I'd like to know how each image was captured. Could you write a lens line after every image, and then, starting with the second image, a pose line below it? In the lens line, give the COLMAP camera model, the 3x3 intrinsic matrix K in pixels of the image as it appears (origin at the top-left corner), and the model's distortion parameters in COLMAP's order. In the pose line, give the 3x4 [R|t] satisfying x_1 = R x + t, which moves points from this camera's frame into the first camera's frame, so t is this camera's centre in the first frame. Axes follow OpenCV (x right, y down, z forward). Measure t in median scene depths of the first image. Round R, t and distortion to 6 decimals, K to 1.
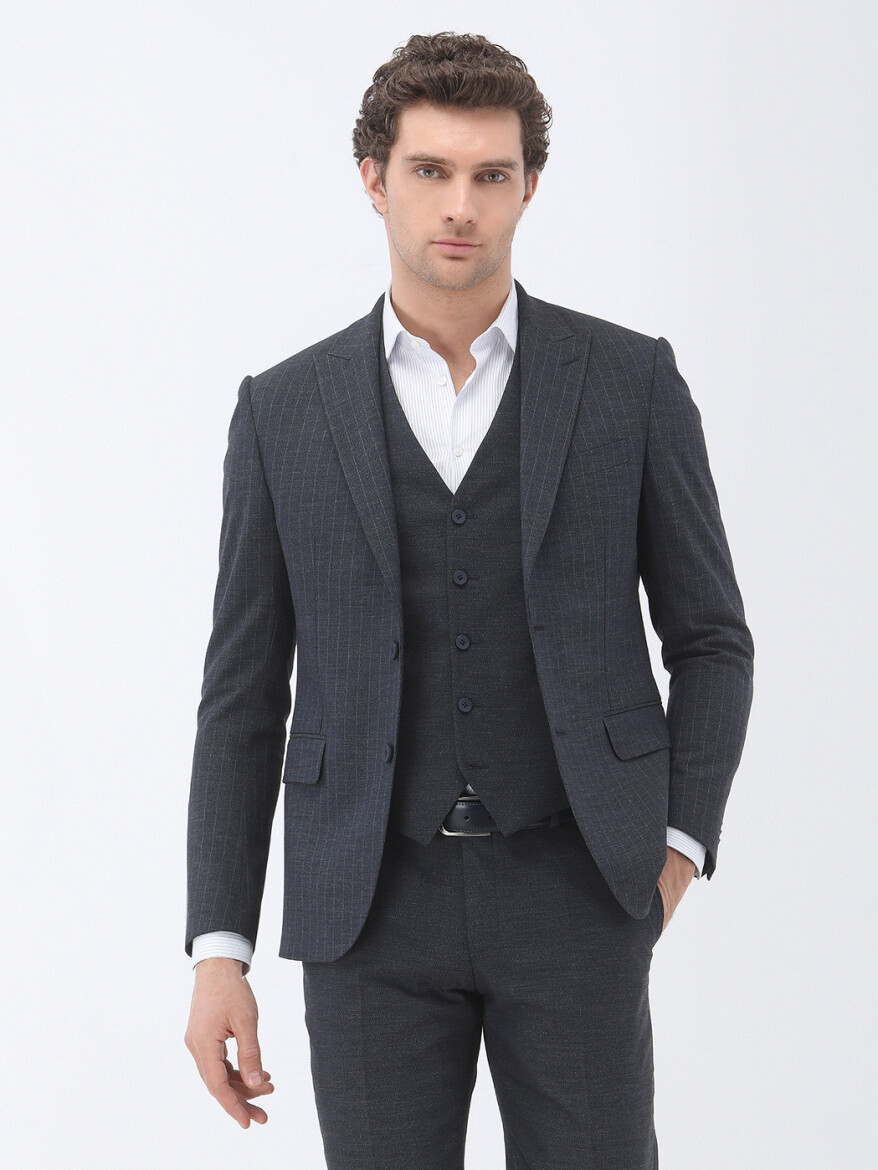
lens RADIAL K [[2629.2, 0, 436.5], [0, 2629.2, 583.0], [0, 0, 1]] dist [-0.238645, 0.000000]
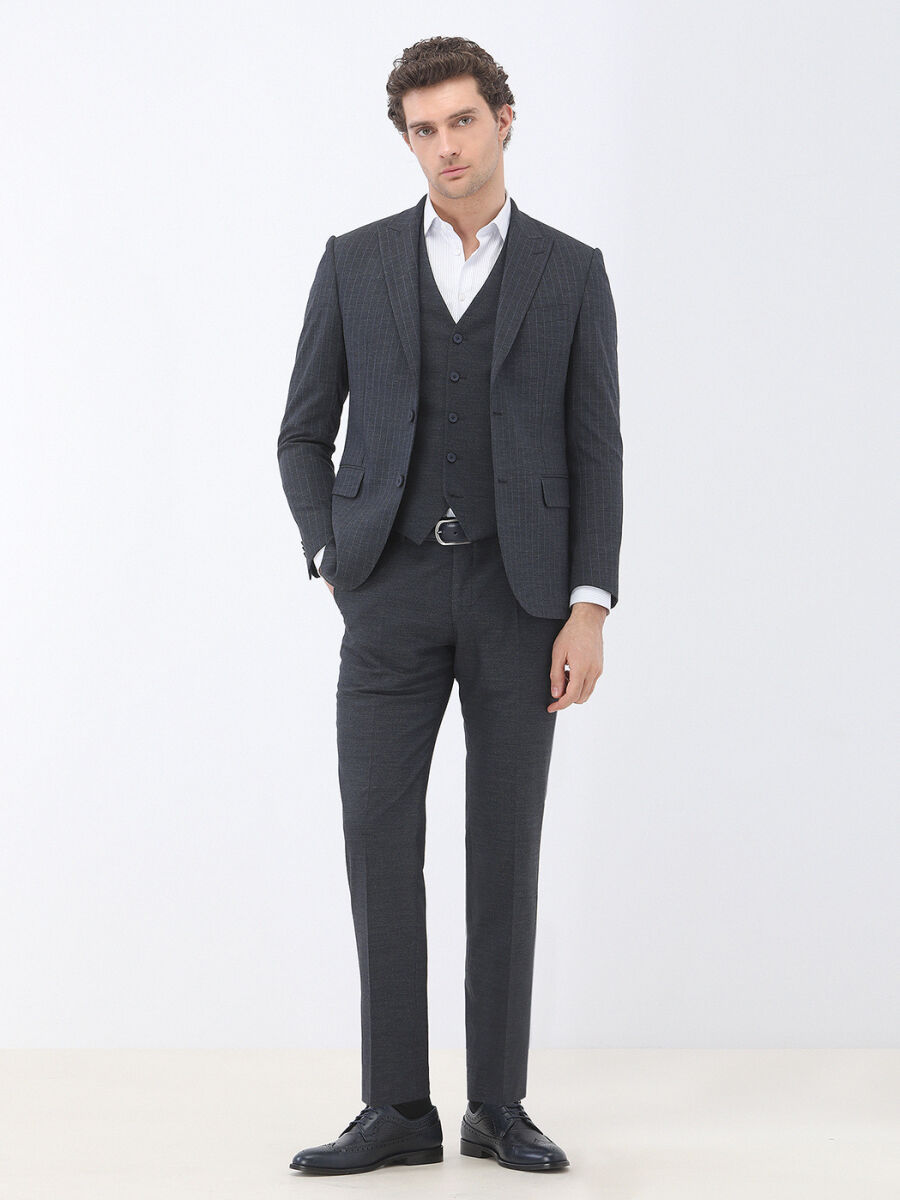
lens RADIAL K [[2696.6, 0, 451.4], [0, 2696.6, 601.3], [0, 0, 1]] dist [-0.238645, 0.000000]
pose [[0.992395, 0.120961, -0.022813, 0.060712], [-0.117976, 0.987542, 0.104128, -0.037208], [0.035124, -0.100644, 0.994302, -0.627811]]
